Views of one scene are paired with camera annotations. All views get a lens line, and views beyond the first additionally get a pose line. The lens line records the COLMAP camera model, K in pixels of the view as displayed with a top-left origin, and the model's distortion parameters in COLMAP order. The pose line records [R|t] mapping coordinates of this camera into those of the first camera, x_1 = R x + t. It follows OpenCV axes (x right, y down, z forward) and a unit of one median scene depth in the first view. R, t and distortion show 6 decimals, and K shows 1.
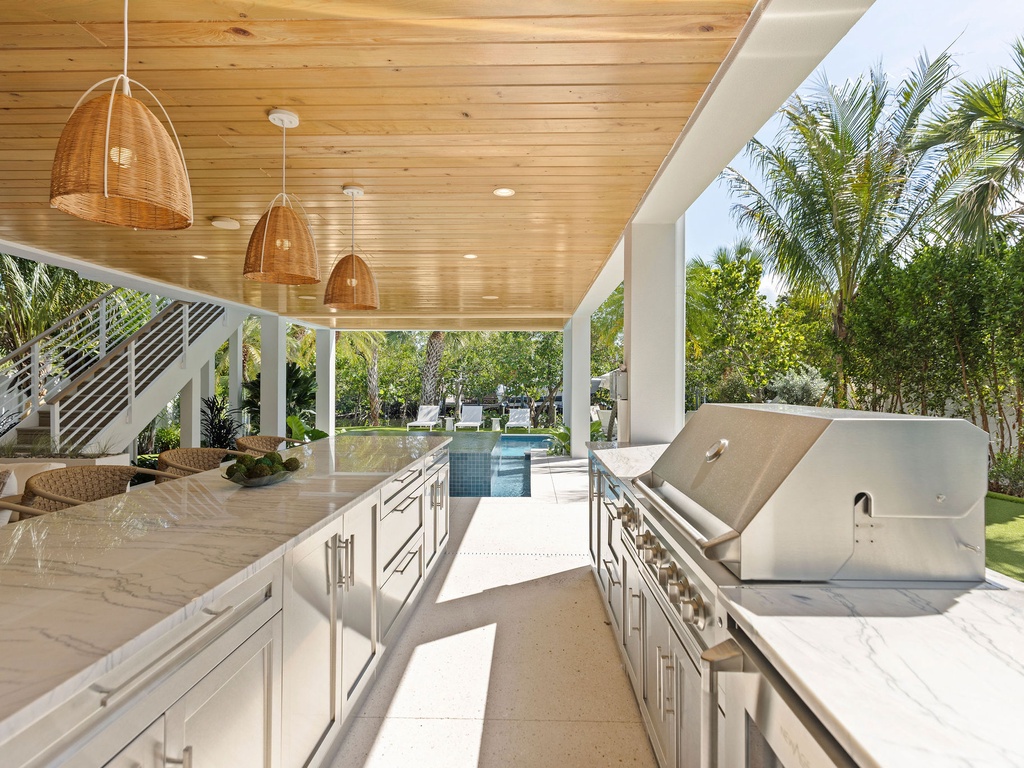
lens RADIAL K [[524.5, 0, 513.2], [0, 524.5, 383.7], [0, 0, 1]] dist [0.004865, -0.001964]
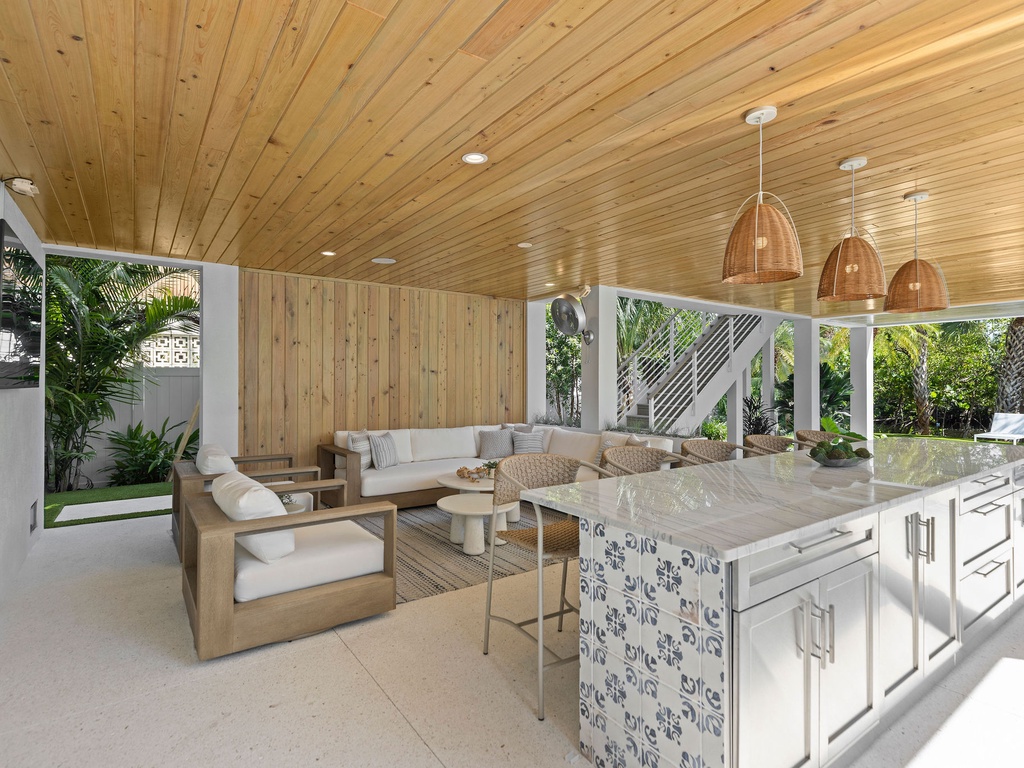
lens RADIAL K [[524.5, 0, 512.0], [0, 524.5, 380.9], [0, 0, 1]] dist [0.004865, -0.001964]
pose [[0.609226, -0.004349, -0.792985, 0.011620], [-0.000986, 0.999980, -0.006241, -0.000630], [0.792996, 0.004584, 0.609210, -0.107649]]
